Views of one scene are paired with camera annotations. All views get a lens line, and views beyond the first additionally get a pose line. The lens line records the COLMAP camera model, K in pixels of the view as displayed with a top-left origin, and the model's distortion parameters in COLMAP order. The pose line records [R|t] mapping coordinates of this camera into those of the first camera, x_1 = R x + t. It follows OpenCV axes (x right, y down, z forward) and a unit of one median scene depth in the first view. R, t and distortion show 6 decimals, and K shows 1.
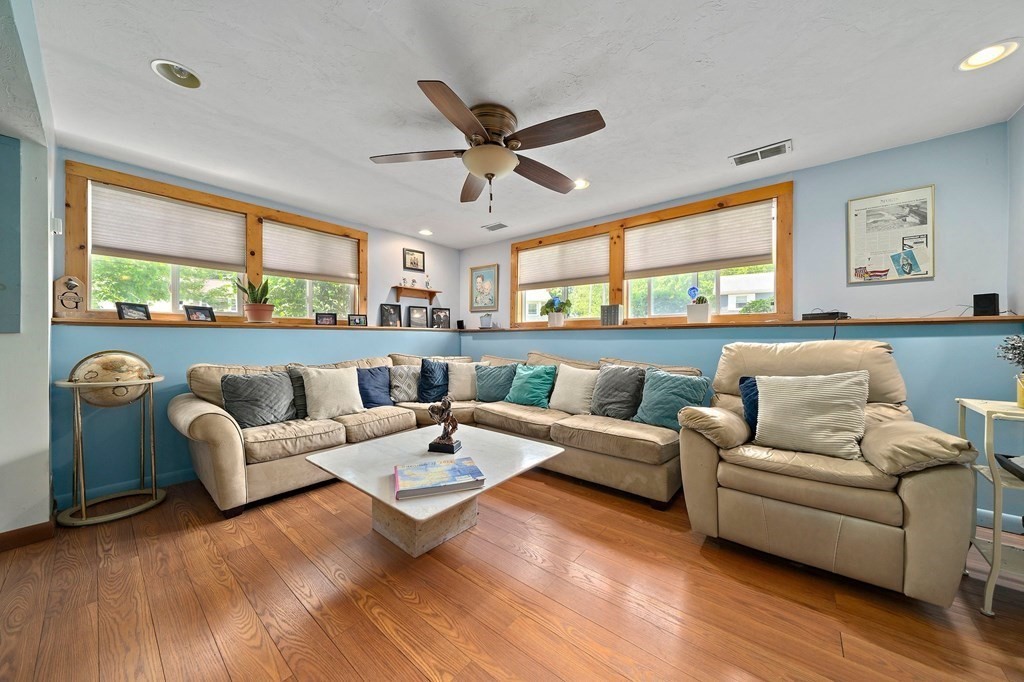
lens RADIAL K [[353.5, 0, 508.0], [0, 353.5, 335.9], [0, 0, 1]] dist [-0.010507, -0.000056]
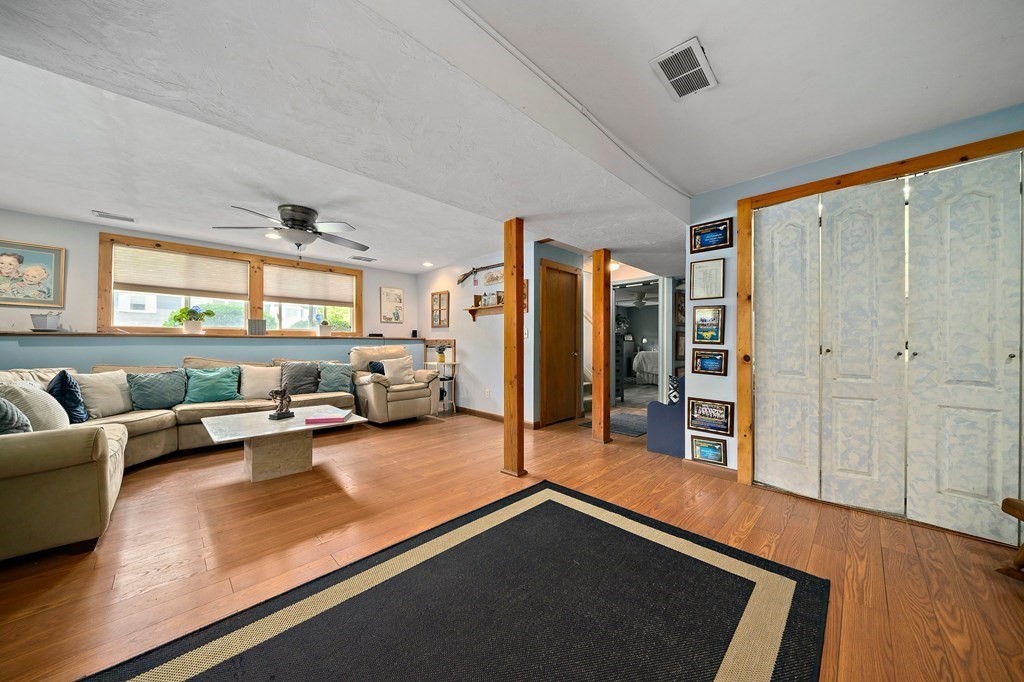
lens RADIAL K [[353.5, 0, 508.0], [0, 353.5, 335.9], [0, 0, 1]] dist [-0.010507, -0.000056]
pose [[0.078565, 0.023630, 0.996629, -1.058103], [-0.009086, 0.999694, -0.022987, -0.004041], [-0.996868, -0.007250, 0.078756, -0.045559]]
